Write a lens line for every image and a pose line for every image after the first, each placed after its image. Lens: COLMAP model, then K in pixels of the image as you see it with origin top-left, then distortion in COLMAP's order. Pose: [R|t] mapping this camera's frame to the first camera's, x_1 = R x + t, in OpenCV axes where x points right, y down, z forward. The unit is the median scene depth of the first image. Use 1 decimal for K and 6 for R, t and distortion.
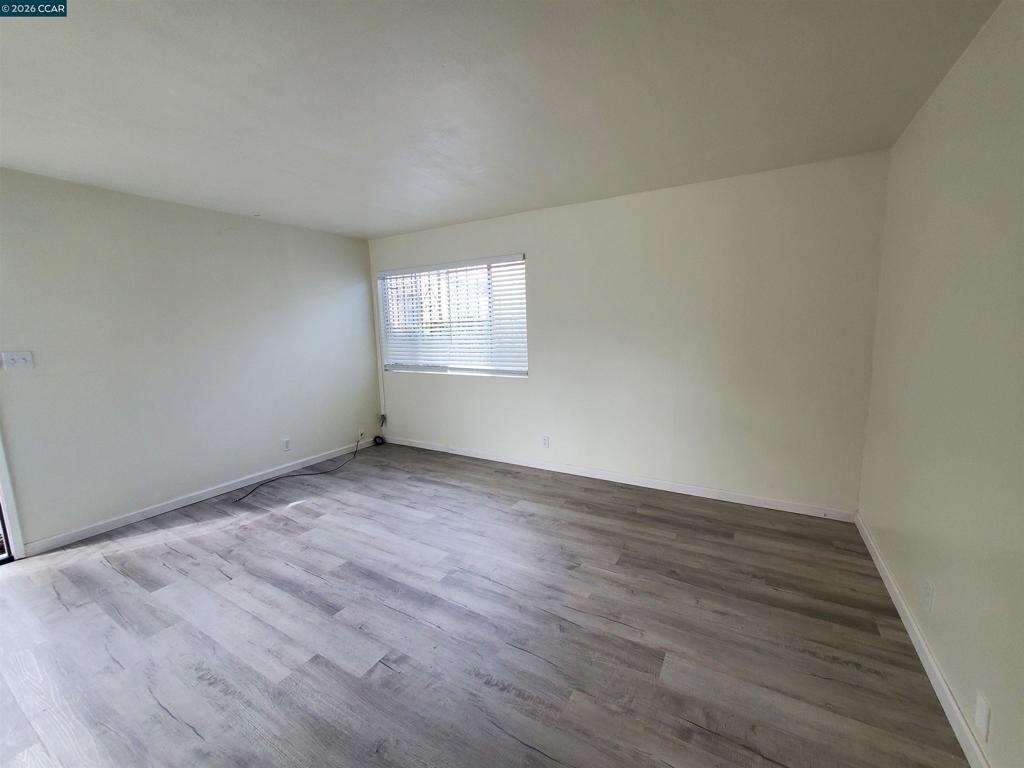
lens RADIAL K [[405.1, 0, 528.7], [0, 405.1, 383.1], [0, 0, 1]] dist [0.007918, -0.005206]
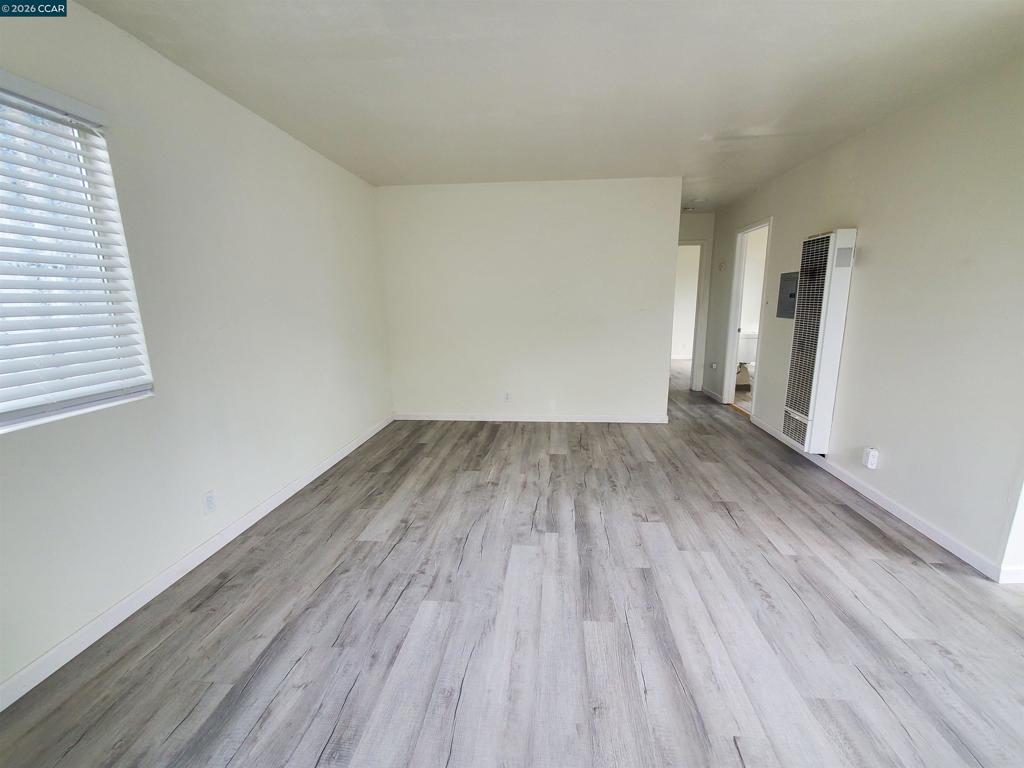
lens RADIAL K [[405.1, 0, 528.7], [0, 405.1, 383.1], [0, 0, 1]] dist [0.007918, -0.005206]
pose [[-0.424233, -0.159500, 0.891396, -0.937499], [0.147131, 0.959146, 0.241645, -0.120734], [-0.893521, 0.233665, -0.383434, 1.231001]]
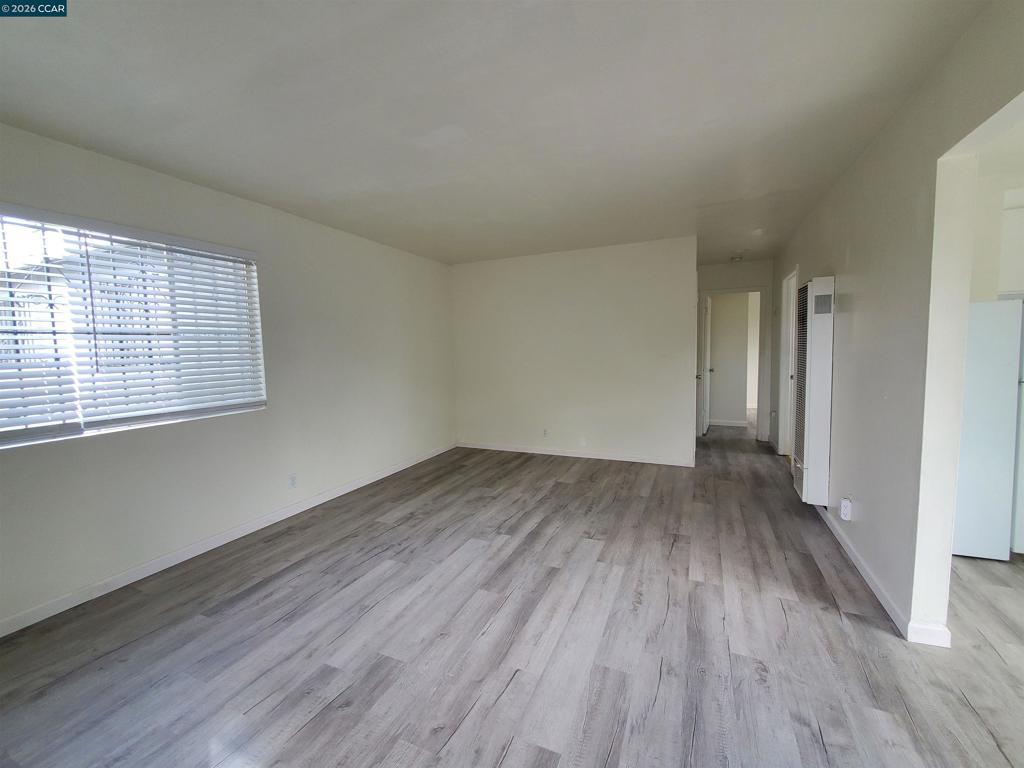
lens RADIAL K [[405.1, 0, 528.7], [0, 405.1, 383.1], [0, 0, 1]] dist [0.007918, -0.005206]
pose [[-0.109742, -0.060638, 0.992109, -1.303294], [0.165100, 0.983160, 0.078354, -0.062321], [-0.980152, 0.172395, -0.097883, 0.887848]]
